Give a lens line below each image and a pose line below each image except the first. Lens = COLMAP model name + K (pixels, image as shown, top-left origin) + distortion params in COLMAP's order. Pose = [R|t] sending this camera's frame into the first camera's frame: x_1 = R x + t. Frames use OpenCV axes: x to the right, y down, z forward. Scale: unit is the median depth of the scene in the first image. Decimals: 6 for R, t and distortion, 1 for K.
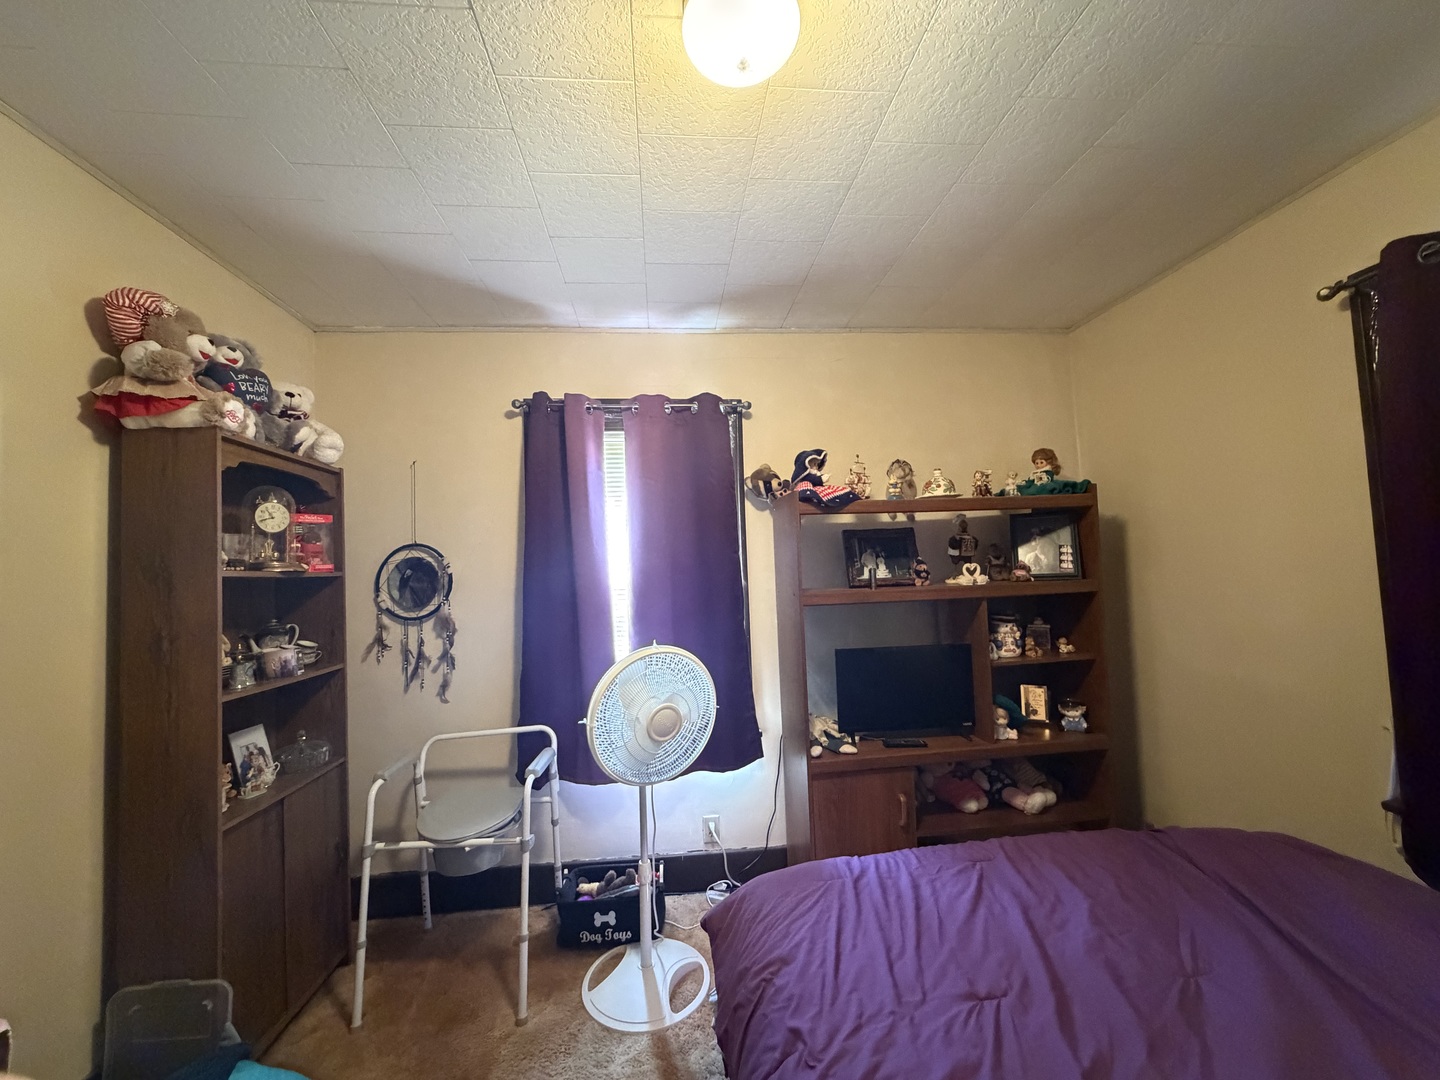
lens RADIAL K [[579.1, 0, 720.6], [0, 579.1, 539.6], [0, 0, 1]] dist [0.002537, -0.001066]
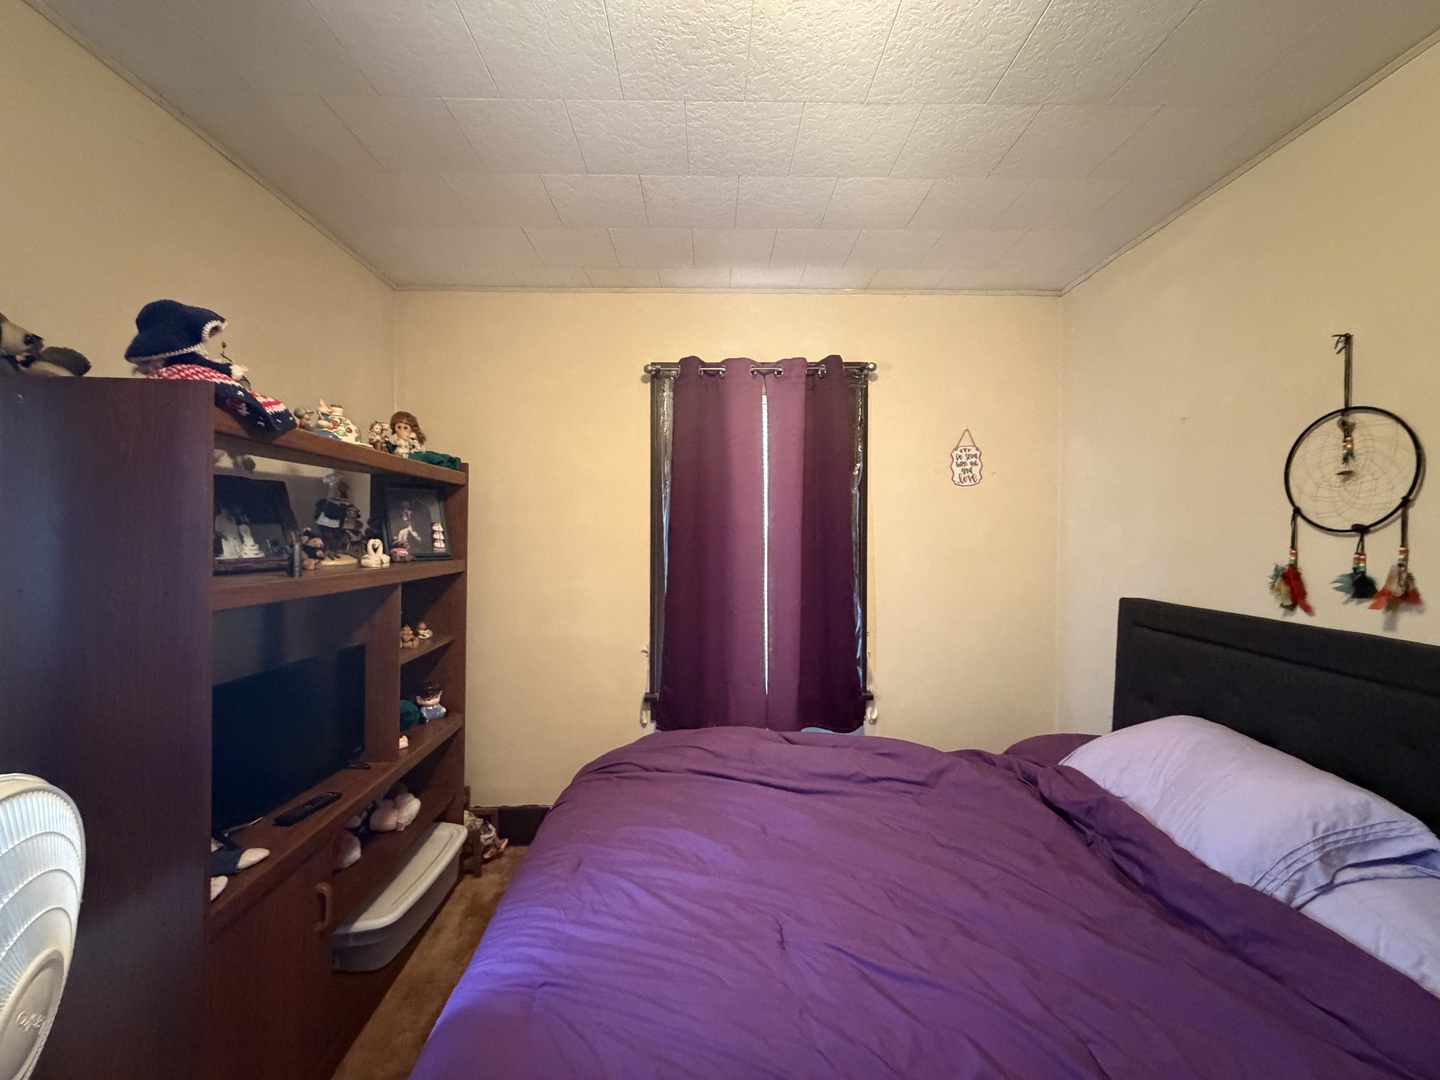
lens RADIAL K [[579.1, 0, 717.7], [0, 579.1, 542.1], [0, 0, 1]] dist [0.002537, -0.001066]
pose [[0.088116, 0.025032, 0.995796, -0.293033], [-0.068781, 0.997451, -0.018987, 0.027486], [-0.993733, -0.066818, 0.089613, 0.469734]]
